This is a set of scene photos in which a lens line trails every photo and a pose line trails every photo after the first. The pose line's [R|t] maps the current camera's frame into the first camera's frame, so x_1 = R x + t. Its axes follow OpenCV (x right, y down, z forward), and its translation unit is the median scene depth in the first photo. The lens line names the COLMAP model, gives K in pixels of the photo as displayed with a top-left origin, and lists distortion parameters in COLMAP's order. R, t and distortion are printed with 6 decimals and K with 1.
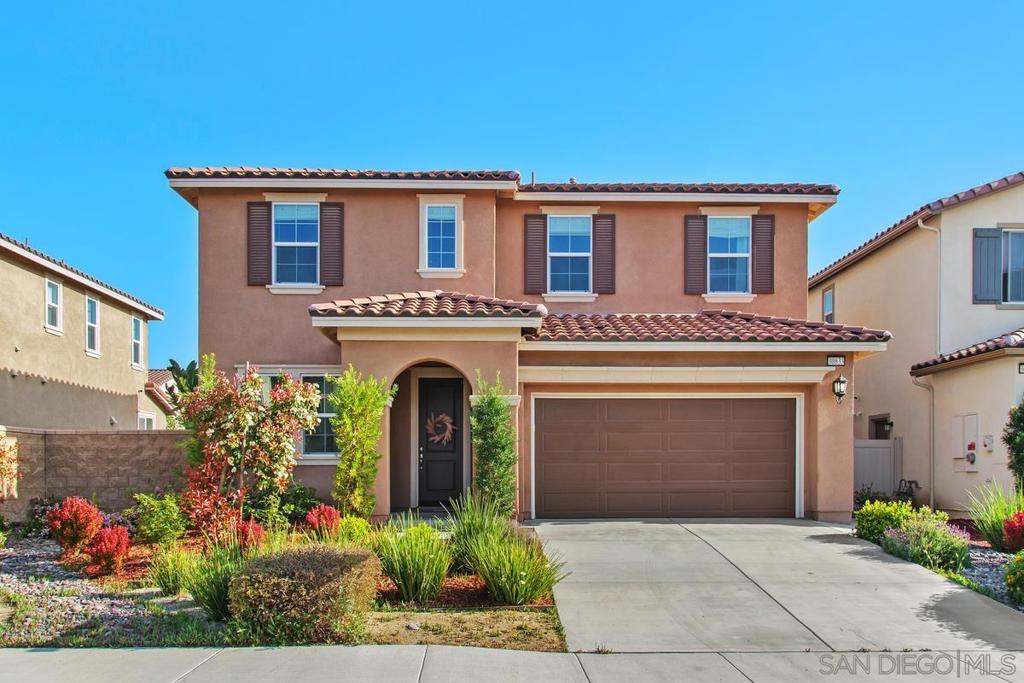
lens RADIAL K [[852.4, 0, 512.0], [0, 852.4, 354.4], [0, 0, 1]] dist [-0.001832, 0.003896]
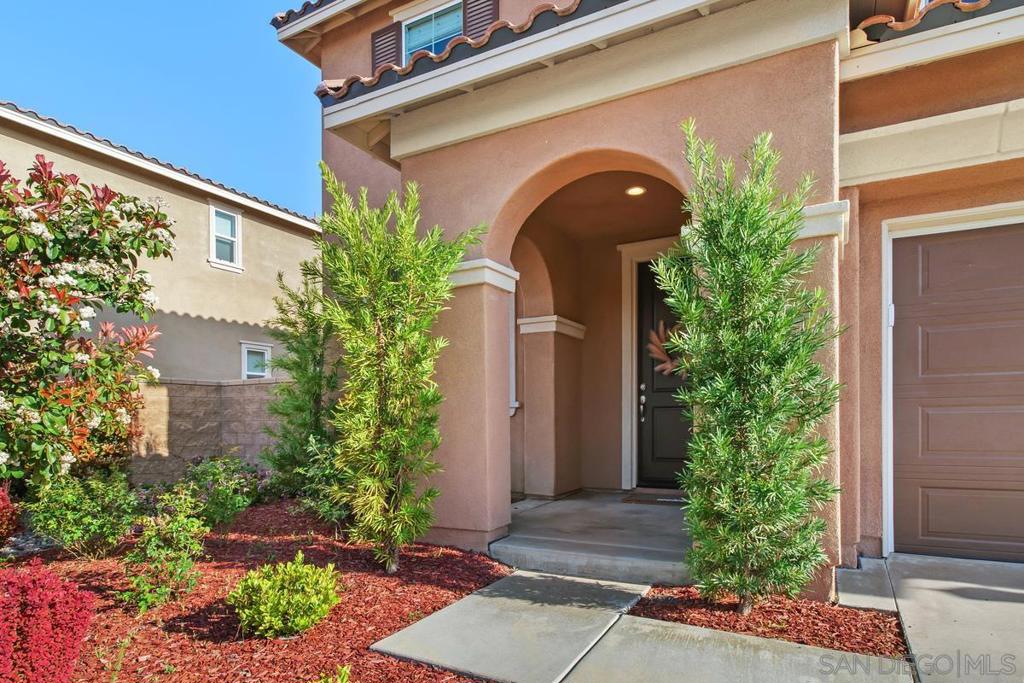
lens RADIAL K [[532.8, 0, 510.1], [0, 532.8, 421.7], [0, 0, 1]] dist [-0.000842, -0.000177]
pose [[0.850643, -0.002850, -0.525736, 0.006074], [0.077499, 0.989741, 0.120029, 0.091616], [0.520001, -0.142846, 0.842137, 0.707859]]
